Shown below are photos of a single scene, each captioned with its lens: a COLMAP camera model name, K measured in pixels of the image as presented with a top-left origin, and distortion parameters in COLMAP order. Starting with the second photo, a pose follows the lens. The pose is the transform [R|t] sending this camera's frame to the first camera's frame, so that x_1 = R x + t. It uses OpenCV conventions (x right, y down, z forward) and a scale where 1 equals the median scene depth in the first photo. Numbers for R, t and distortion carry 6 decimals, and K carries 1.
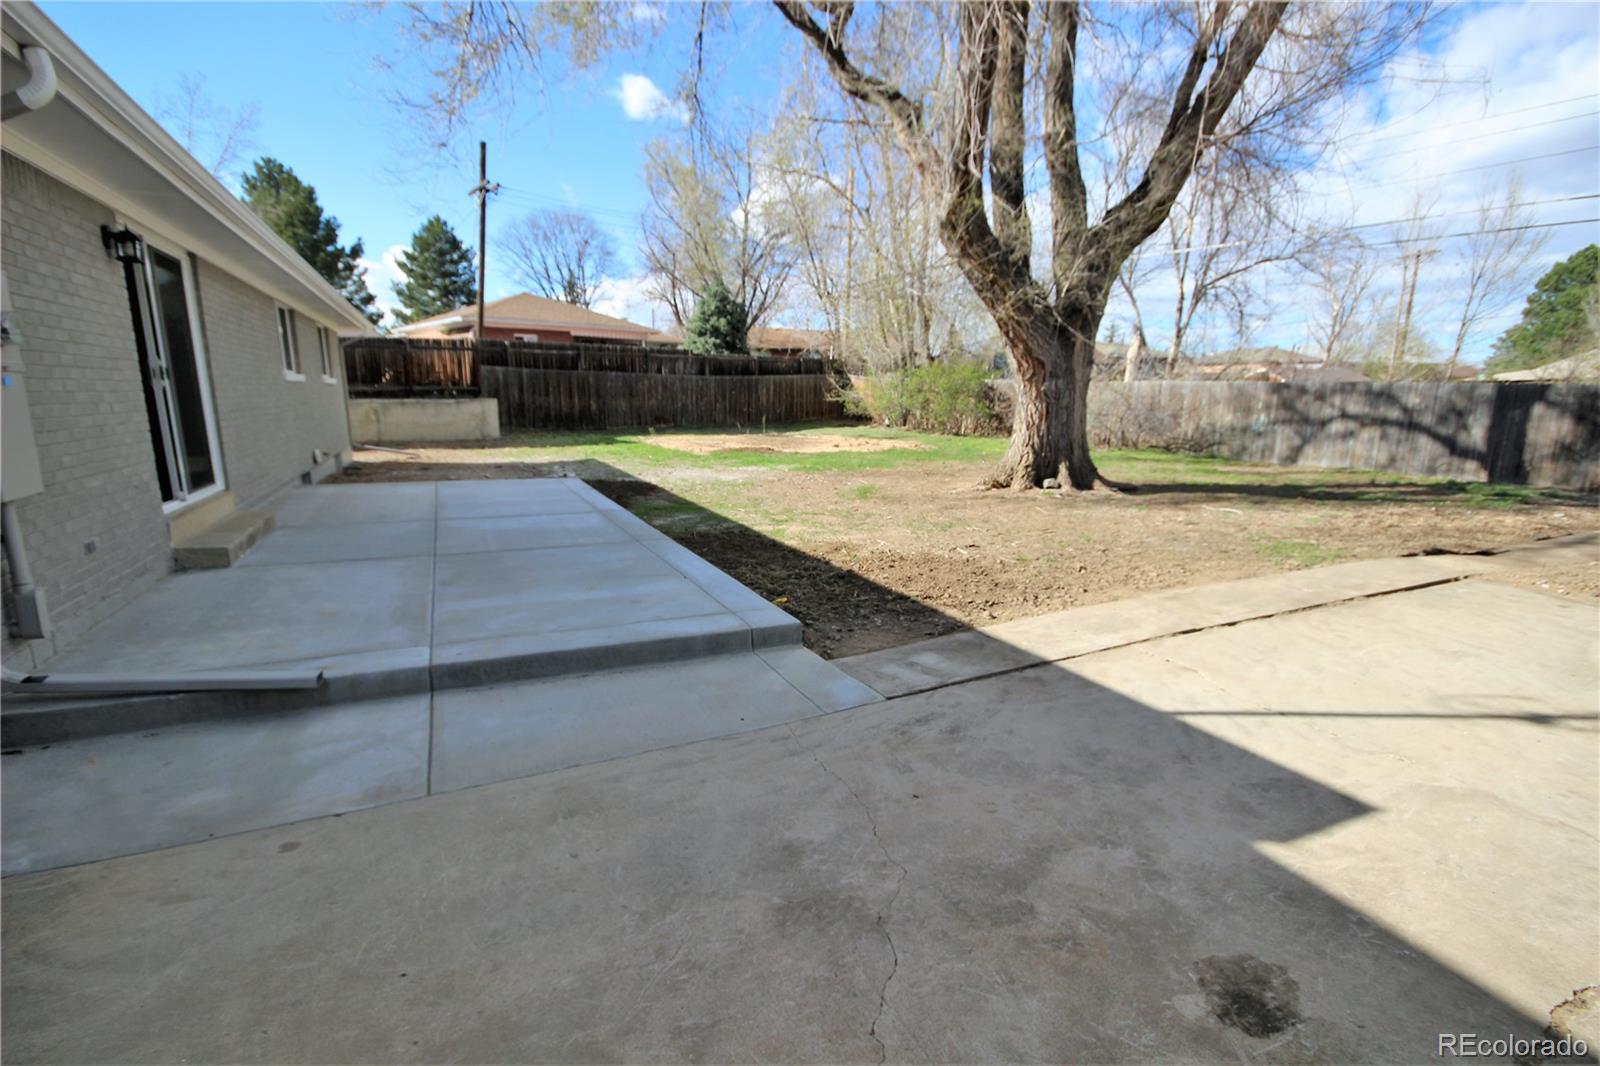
lens RADIAL K [[735.5, 0, 793.1], [0, 735.5, 554.5], [0, 0, 1]] dist [0.003598, -0.014878]
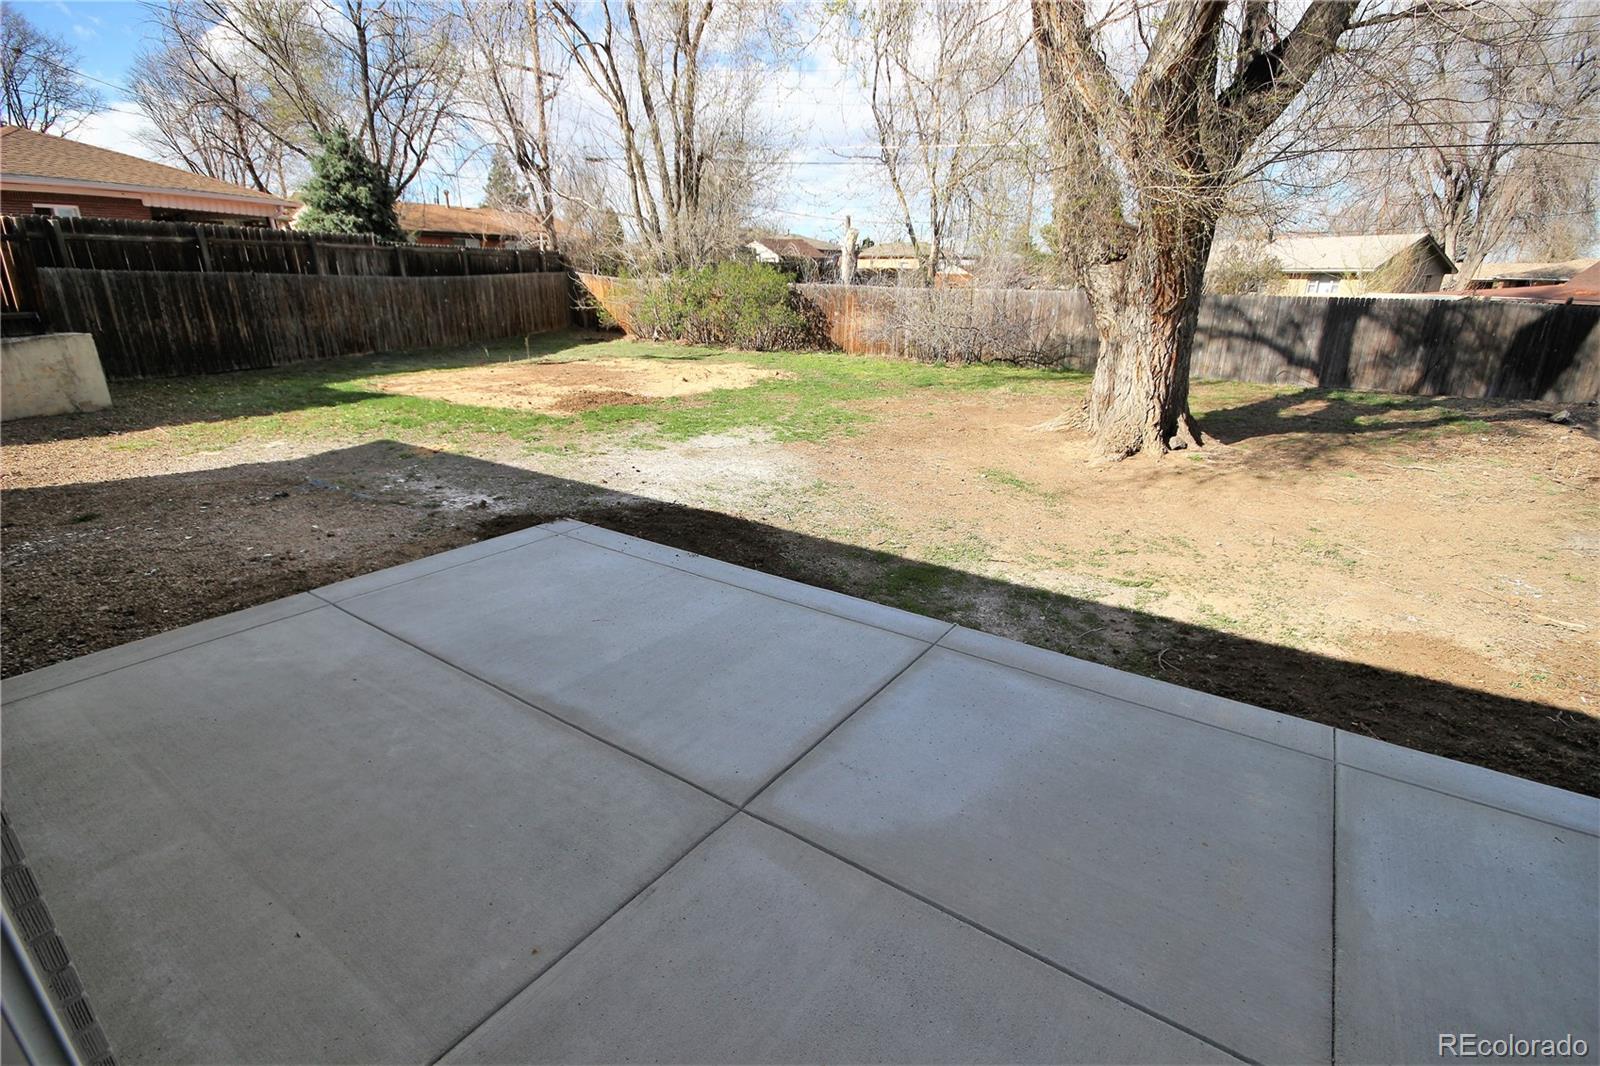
lens RADIAL K [[736.7, 0, 787.5], [0, 736.7, 552.6], [0, 0, 1]] dist [0.006847, -0.011479]
pose [[0.863597, -0.174726, 0.472938, -0.182151], [0.107000, 0.980178, 0.166741, -0.066462], [-0.492697, -0.093393, 0.865175, 0.201978]]
